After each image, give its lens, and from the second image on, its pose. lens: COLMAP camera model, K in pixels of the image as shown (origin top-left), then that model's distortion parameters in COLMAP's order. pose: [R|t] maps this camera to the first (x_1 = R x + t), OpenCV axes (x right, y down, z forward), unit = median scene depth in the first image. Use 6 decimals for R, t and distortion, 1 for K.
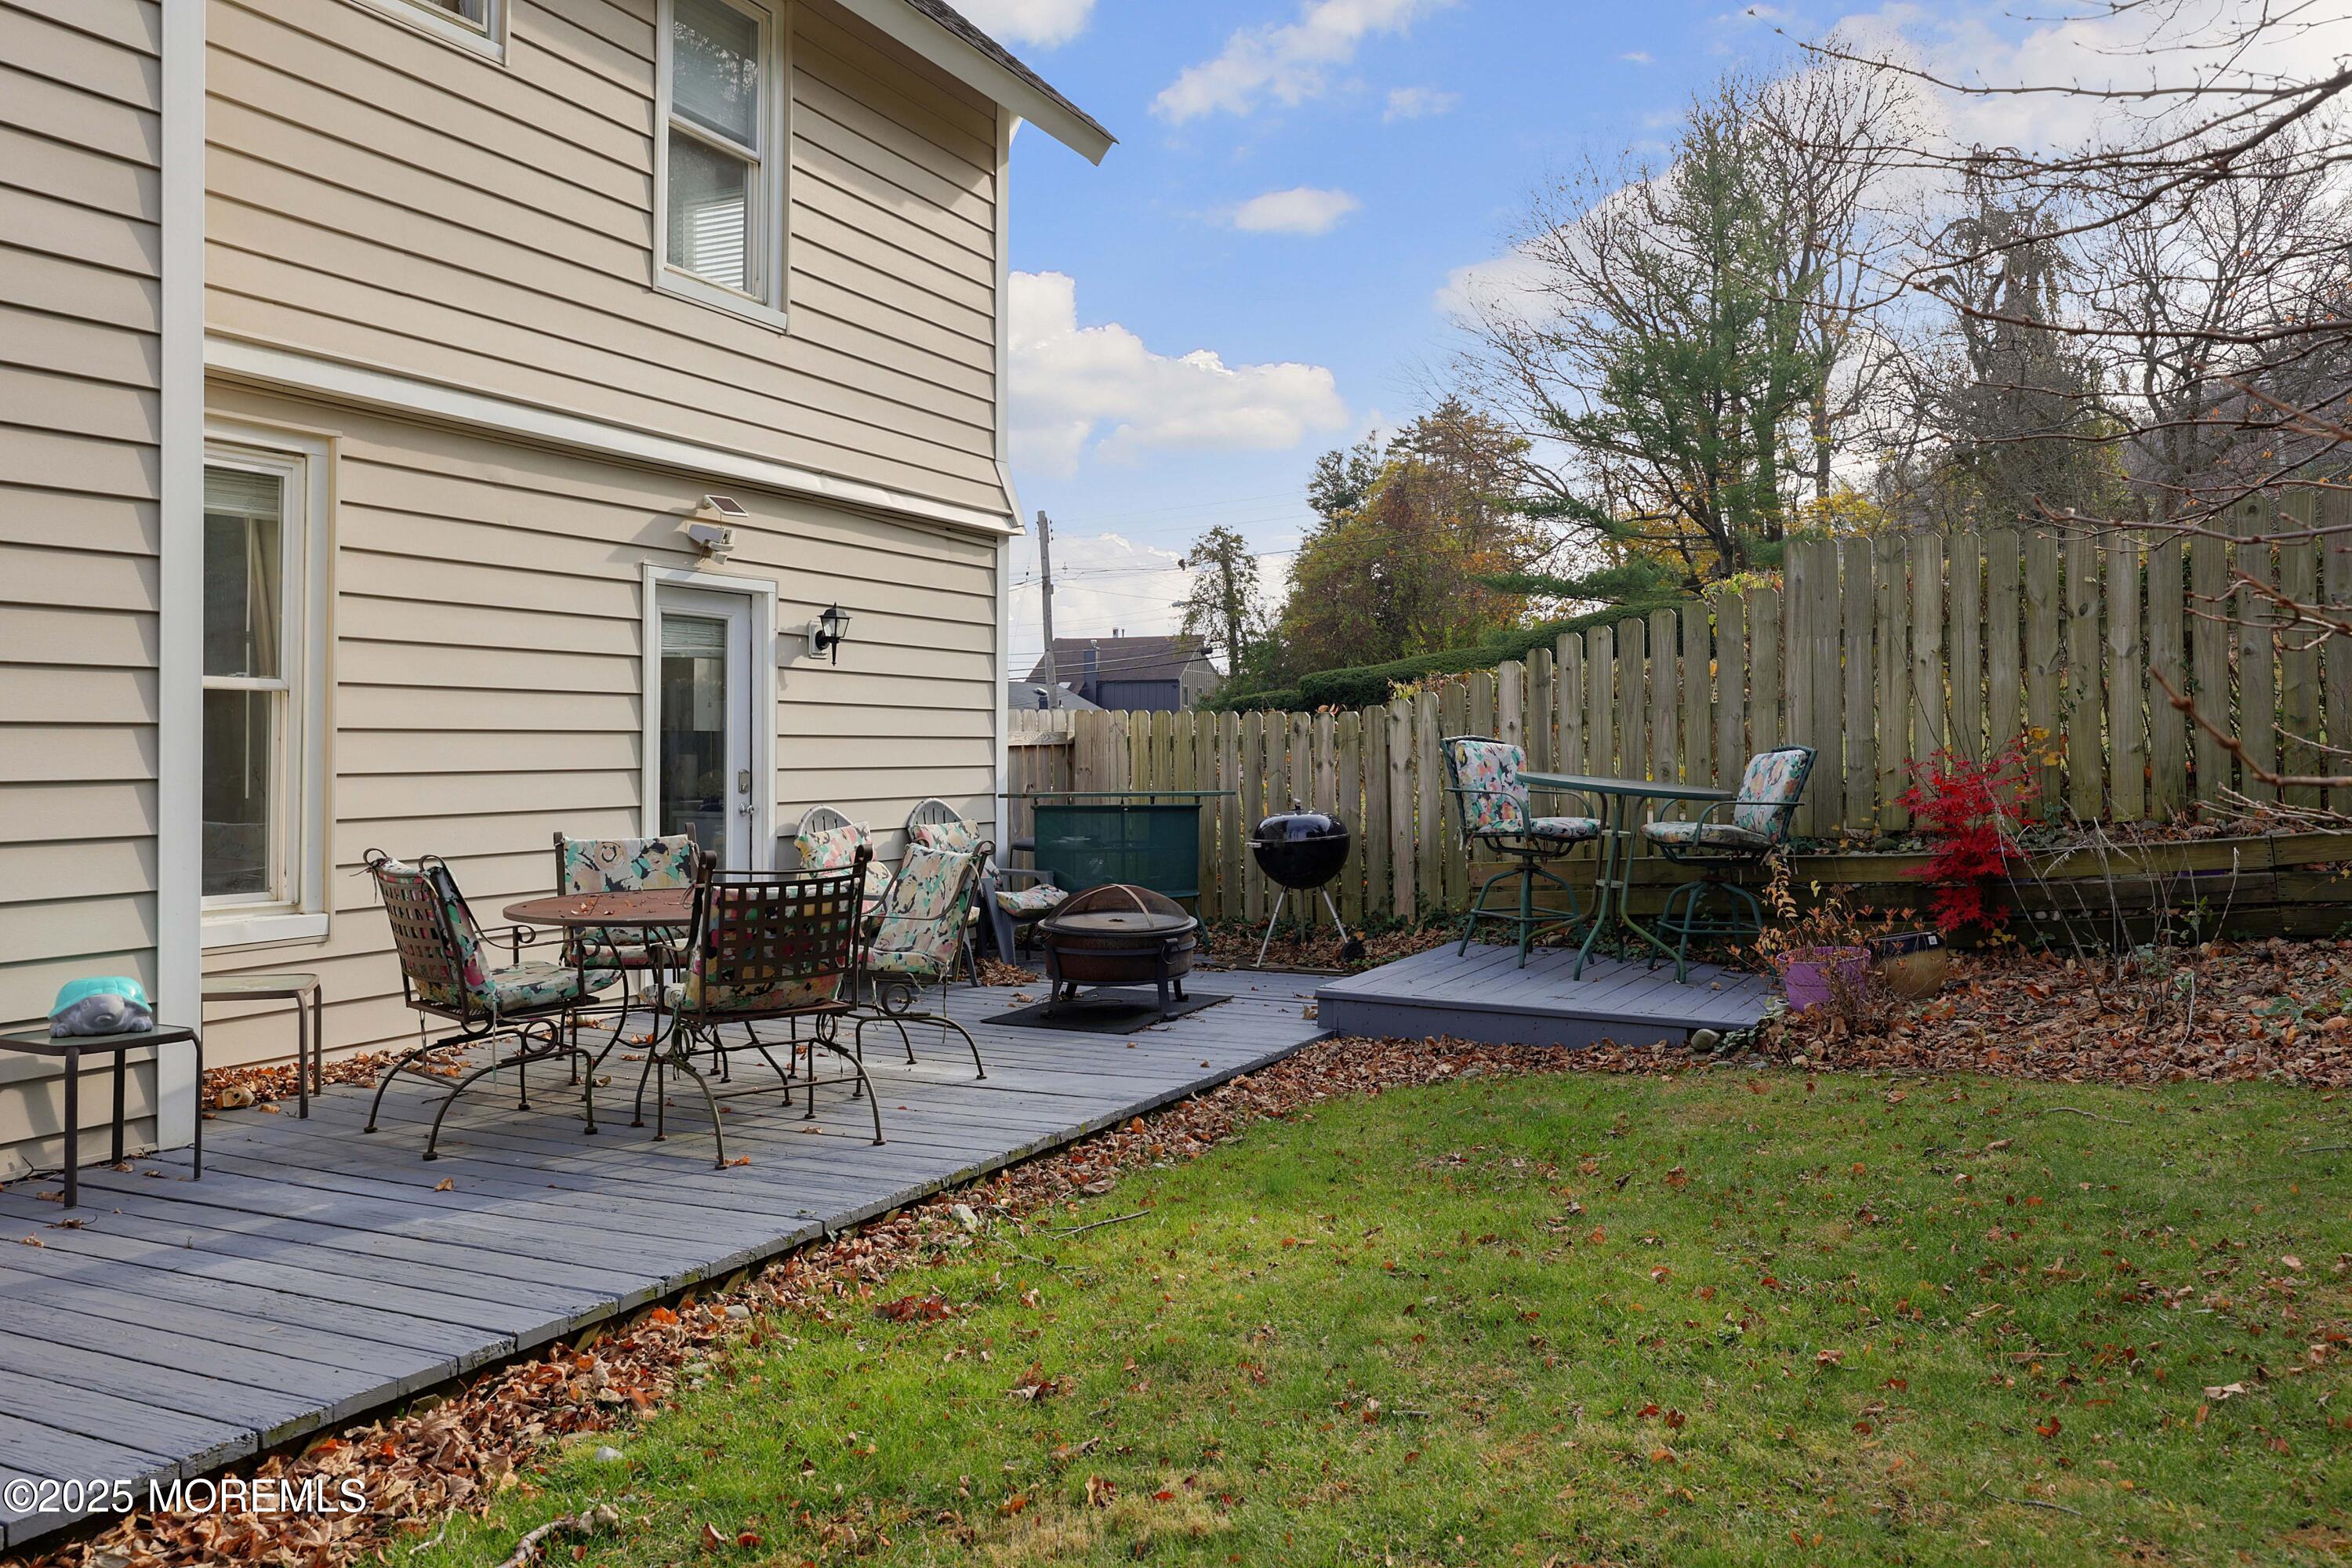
lens RADIAL K [[1866.0, 0, 1216.0], [0, 1866.0, 730.7], [0, 0, 1]] dist [0.000266, -0.000969]
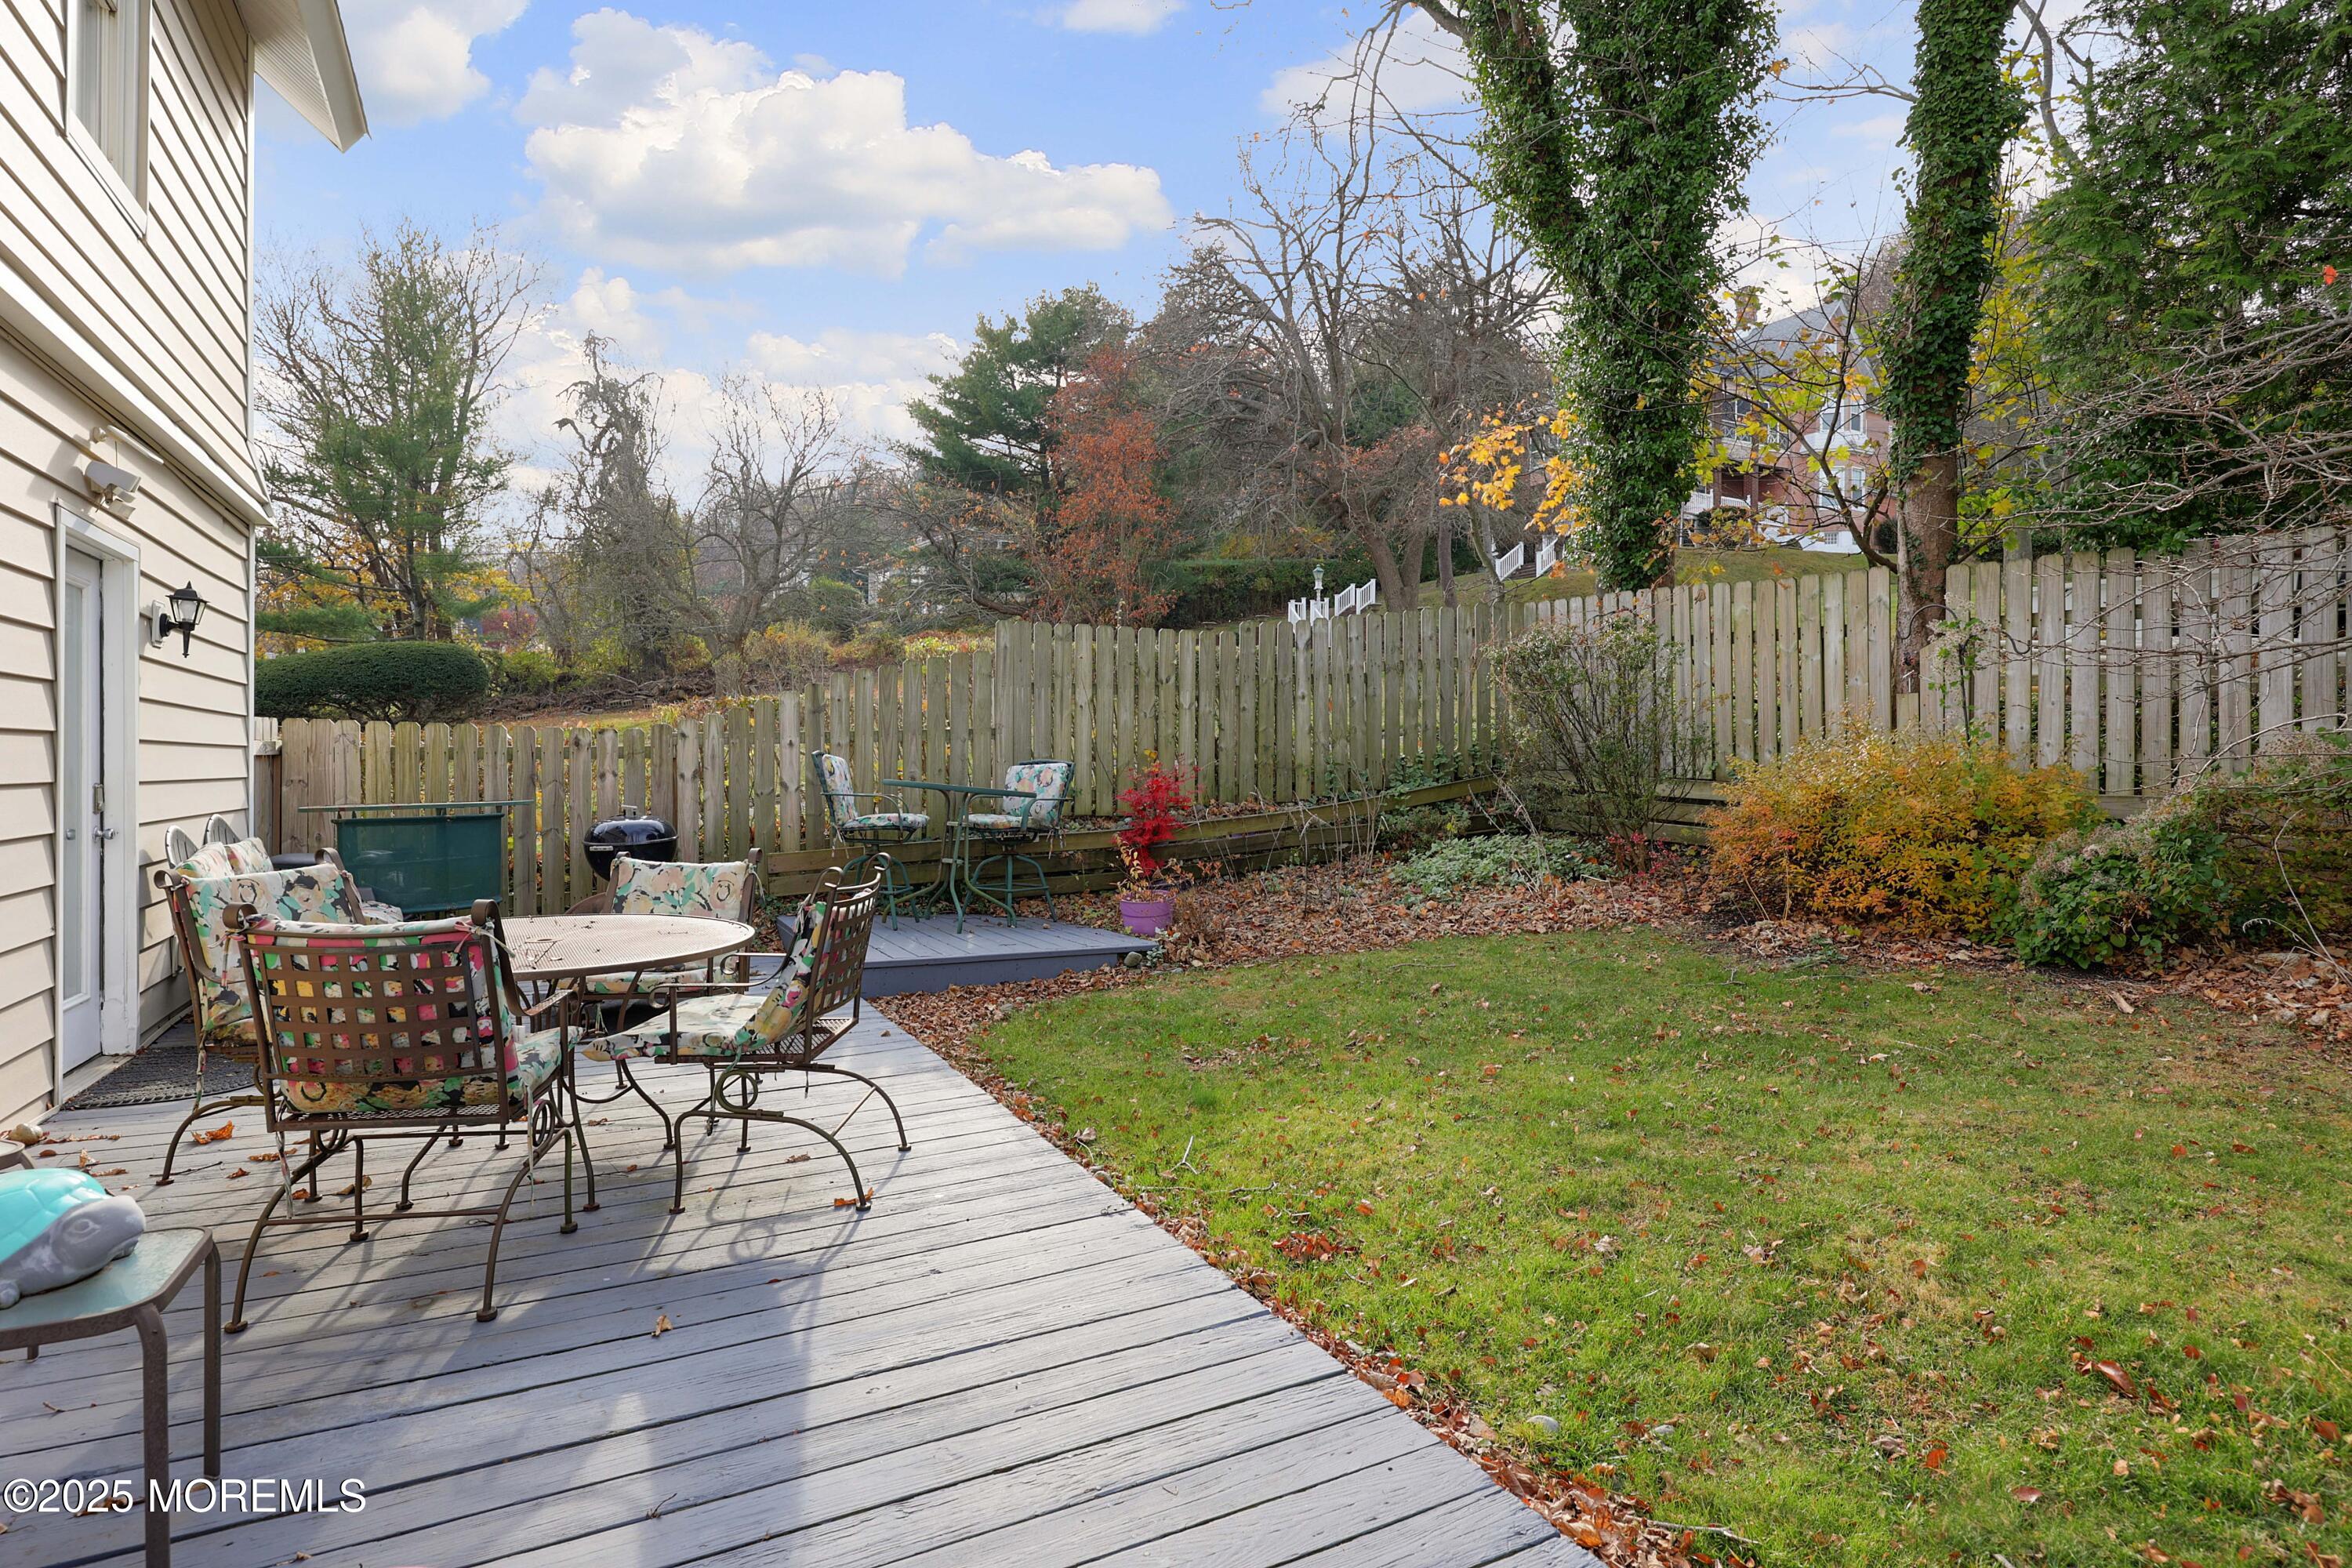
lens RADIAL K [[1261.5, 0, 1235.4], [0, 1261.5, 747.8], [0, 0, 1]] dist [0.002641, 0.000199]
pose [[0.560499, 0.013727, 0.828041, -0.450783], [-0.010910, 0.999898, -0.009191, 0.006112], [-0.828083, -0.003882, 0.560592, 0.328187]]
